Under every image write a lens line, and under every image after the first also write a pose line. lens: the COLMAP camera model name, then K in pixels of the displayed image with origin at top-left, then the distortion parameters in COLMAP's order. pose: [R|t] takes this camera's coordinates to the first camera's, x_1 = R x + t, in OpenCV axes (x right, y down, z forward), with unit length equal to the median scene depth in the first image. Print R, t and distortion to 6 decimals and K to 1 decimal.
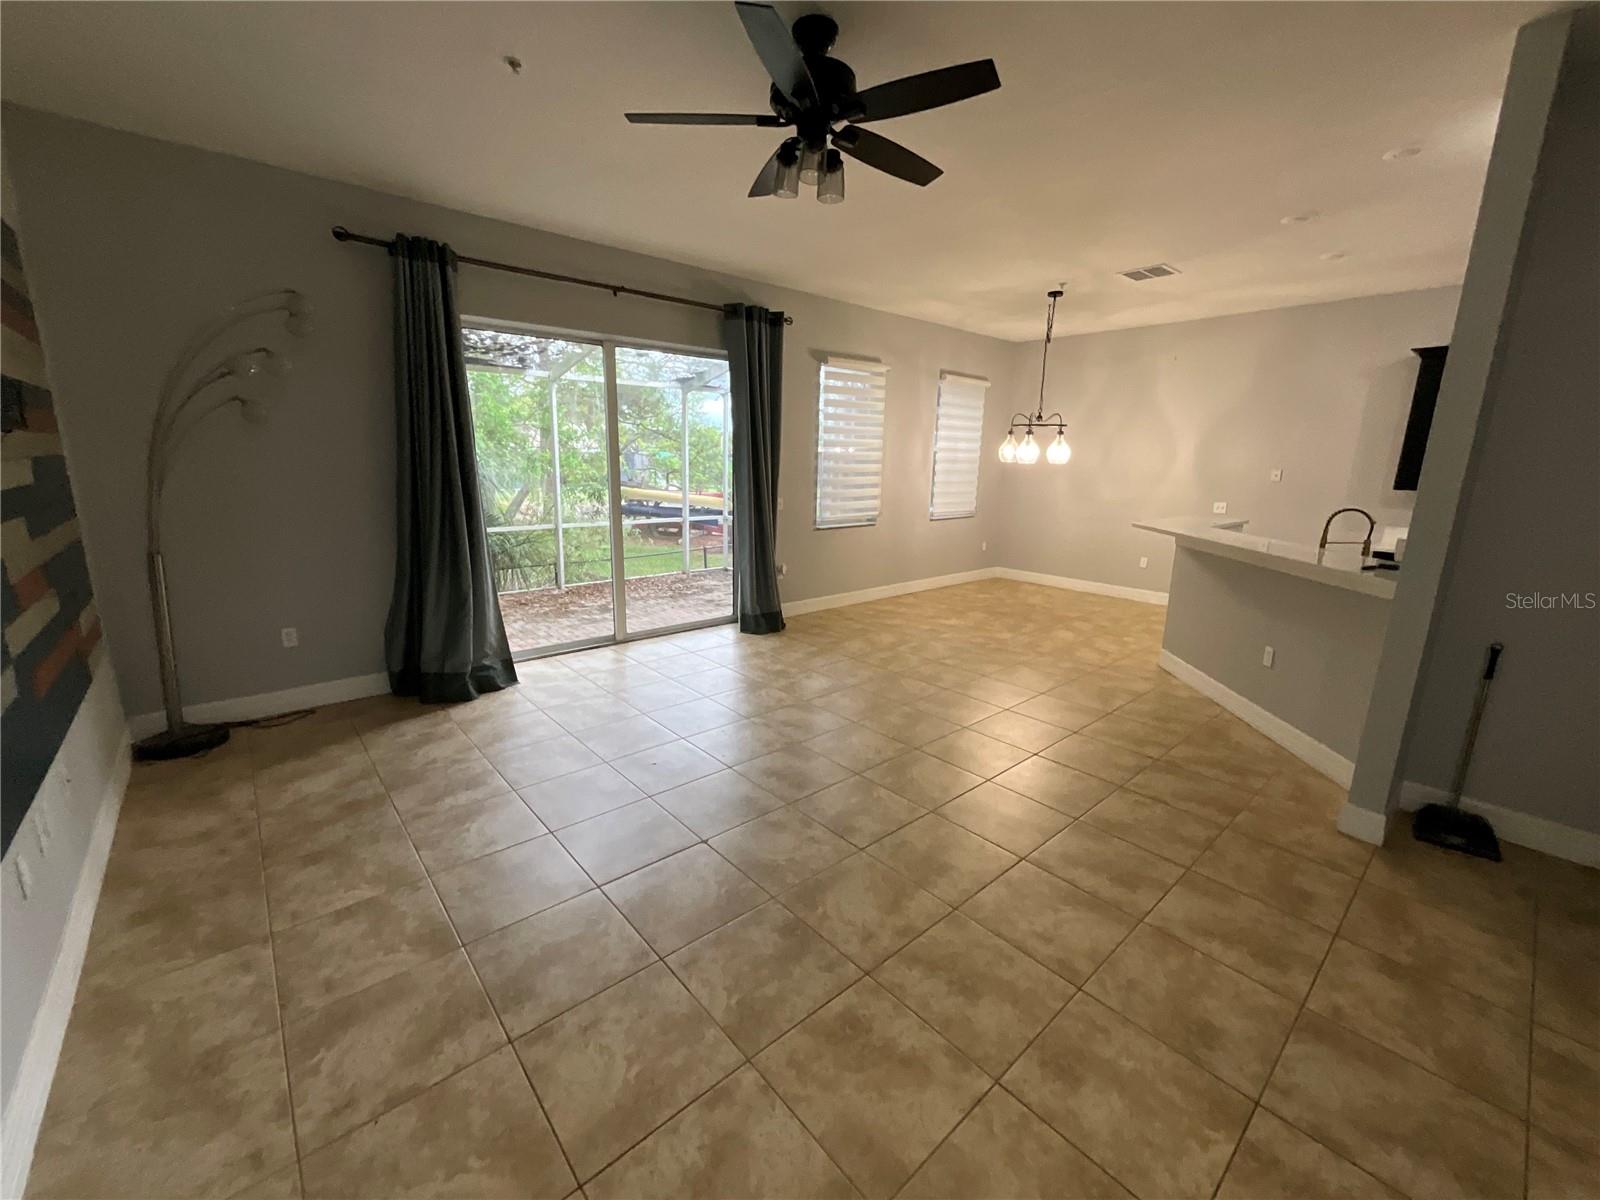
lens RADIAL K [[647.3, 0, 796.4], [0, 647.3, 594.7], [0, 0, 1]] dist [-0.003886, -0.000072]
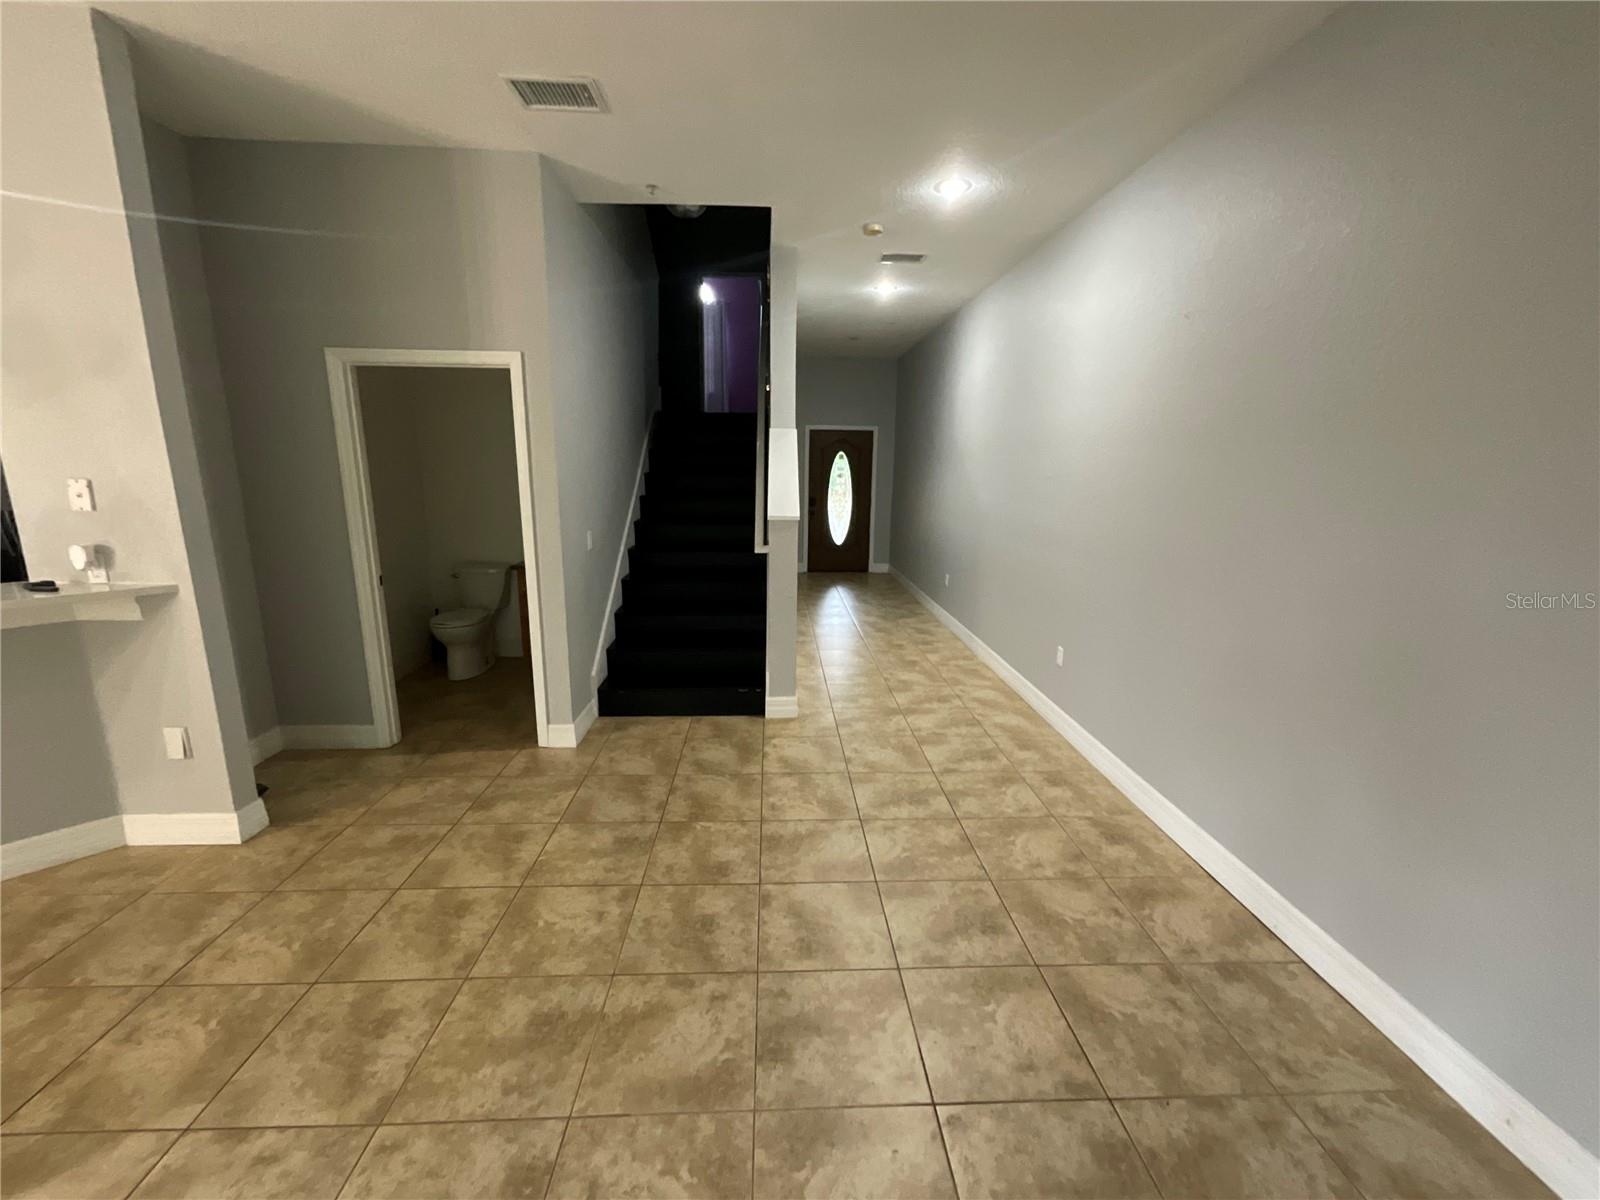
lens RADIAL K [[647.3, 0, 802.1], [0, 647.3, 604.1], [0, 0, 1]] dist [-0.003886, -0.000072]
pose [[-0.781512, -0.162372, 0.602391, -0.219702], [0.105915, 0.916995, 0.384581, -0.159008], [-0.614835, 0.364356, -0.699445, 0.678896]]
